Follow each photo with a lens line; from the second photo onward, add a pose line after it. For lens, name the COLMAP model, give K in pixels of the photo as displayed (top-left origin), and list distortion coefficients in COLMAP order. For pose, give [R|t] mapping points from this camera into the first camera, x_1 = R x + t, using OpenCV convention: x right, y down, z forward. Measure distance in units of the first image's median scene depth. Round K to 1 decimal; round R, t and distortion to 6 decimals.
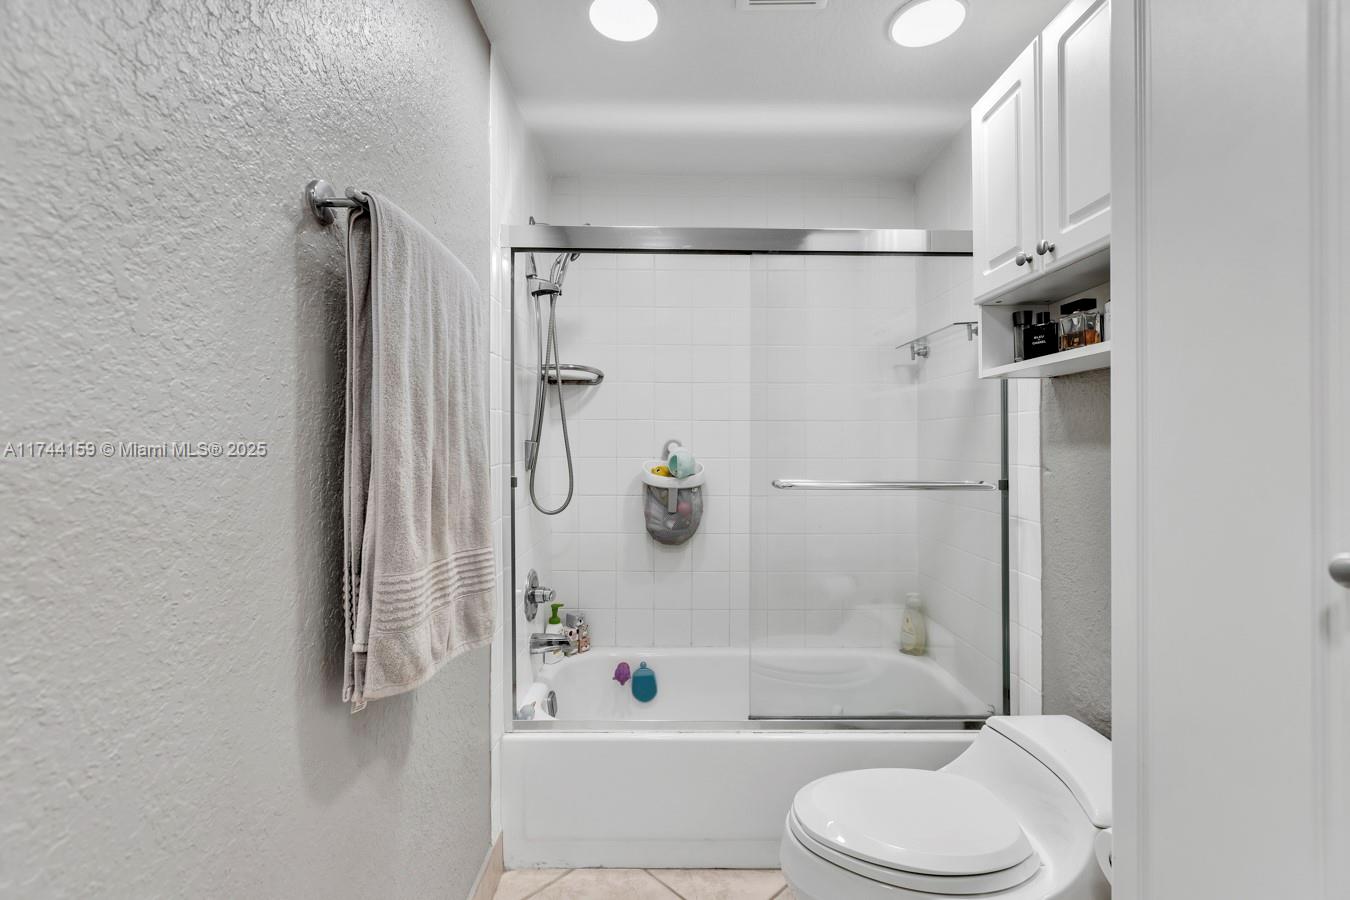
lens RADIAL K [[602.6, 0, 672.6], [0, 602.6, 434.1], [0, 0, 1]] dist [-0.001131, -0.000237]
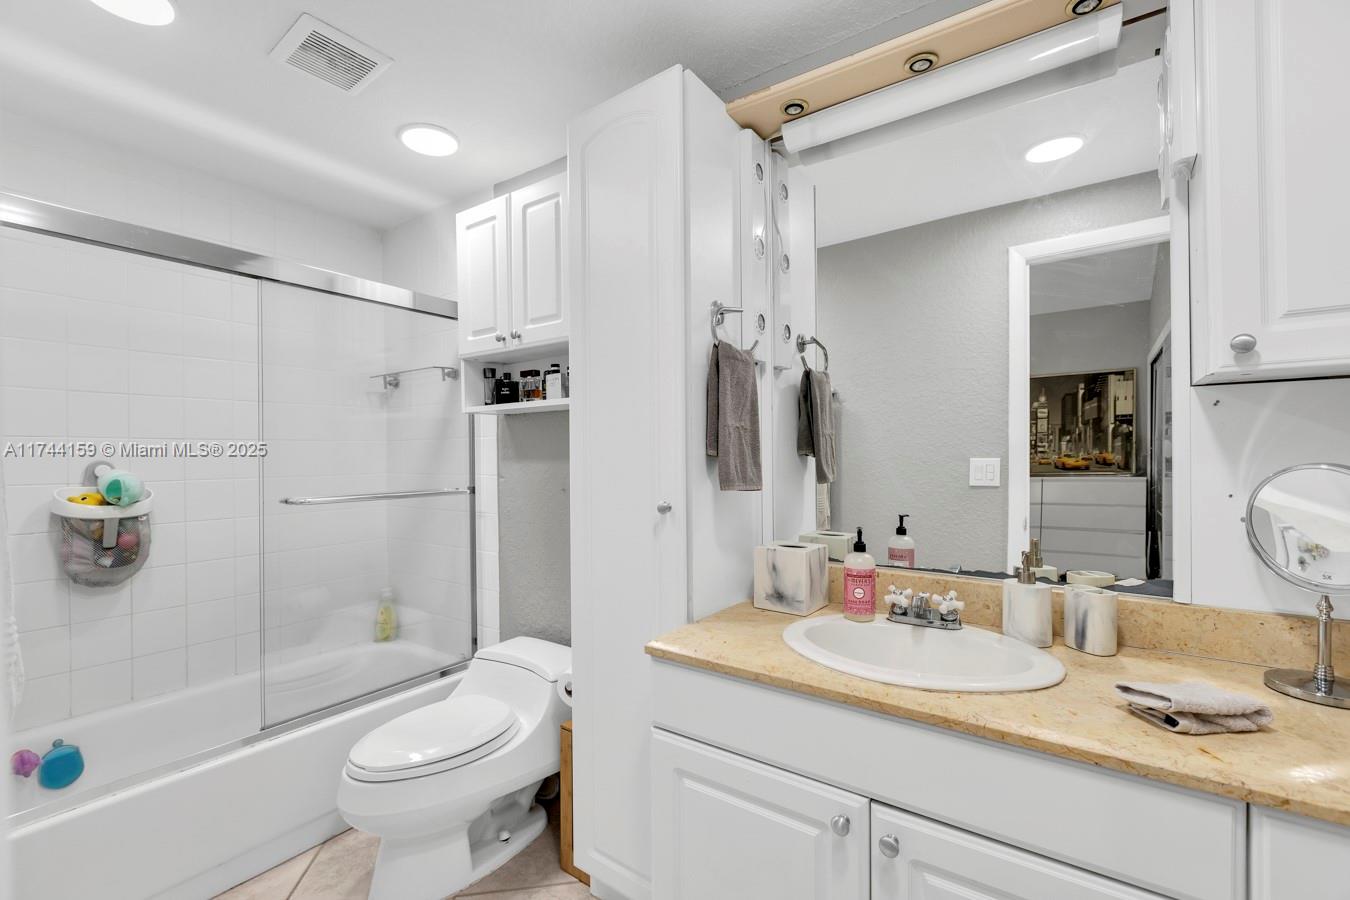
lens RADIAL K [[586.8, 0, 675.0], [0, 586.8, 450.0], [0, 0, 1]] dist [0.000326, 0.000067]
pose [[0.577957, -0.003071, 0.816061, -0.280229], [0.000744, 0.999994, 0.003236, -0.011184], [-0.816067, -0.001263, 0.577956, -0.157962]]
